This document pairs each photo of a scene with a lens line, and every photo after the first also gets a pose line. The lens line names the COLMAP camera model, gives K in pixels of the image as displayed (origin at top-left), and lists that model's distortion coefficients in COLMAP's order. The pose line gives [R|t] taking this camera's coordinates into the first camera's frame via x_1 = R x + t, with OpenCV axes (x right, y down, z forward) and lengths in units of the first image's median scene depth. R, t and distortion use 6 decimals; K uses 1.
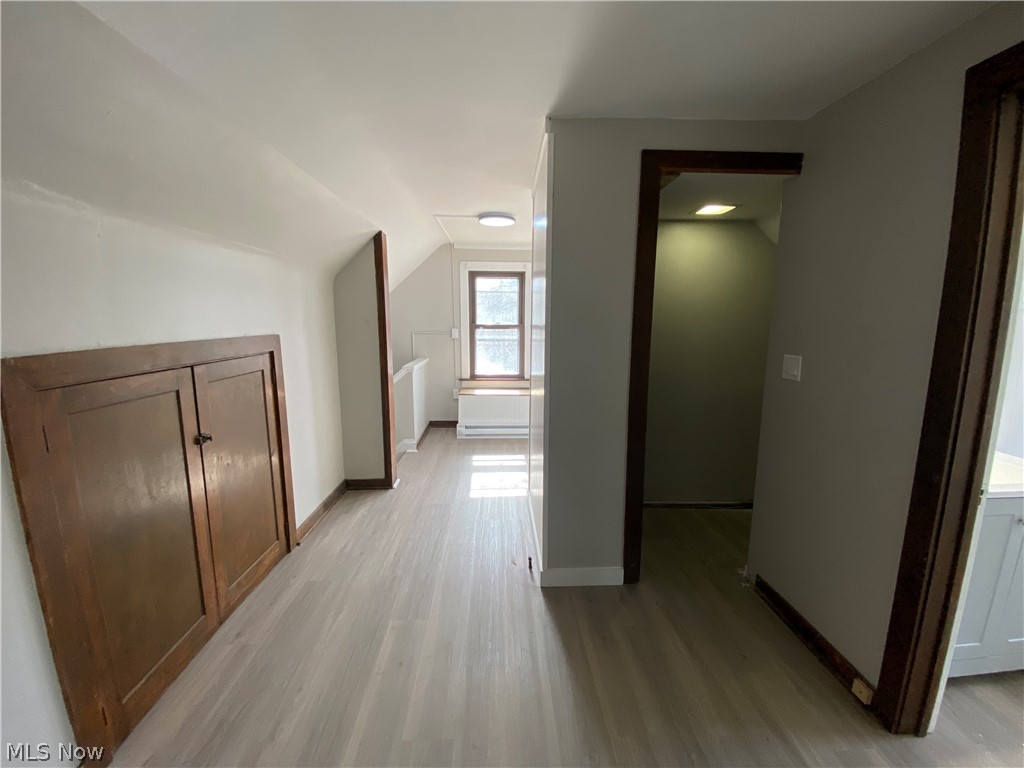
lens RADIAL K [[414.5, 0, 514.1], [0, 414.5, 389.6], [0, 0, 1]] dist [0.012167, -0.015413]
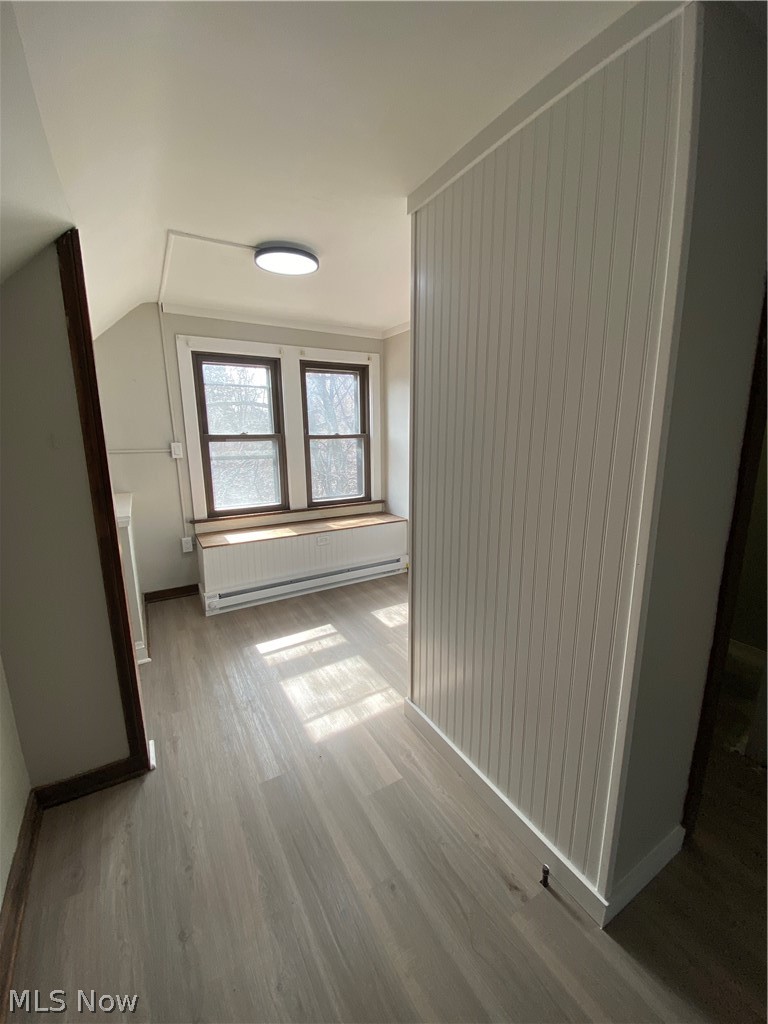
lens RADIAL K [[413.5, 0, 382.6], [0, 413.5, 508.0], [0, 0, 1]] dist [-0.014847, -0.003202]
pose [[0.875280, -0.101502, 0.472844, -0.174580], [0.085704, 0.994807, 0.054902, -0.056305], [-0.475961, -0.007530, 0.879434, 0.303614]]
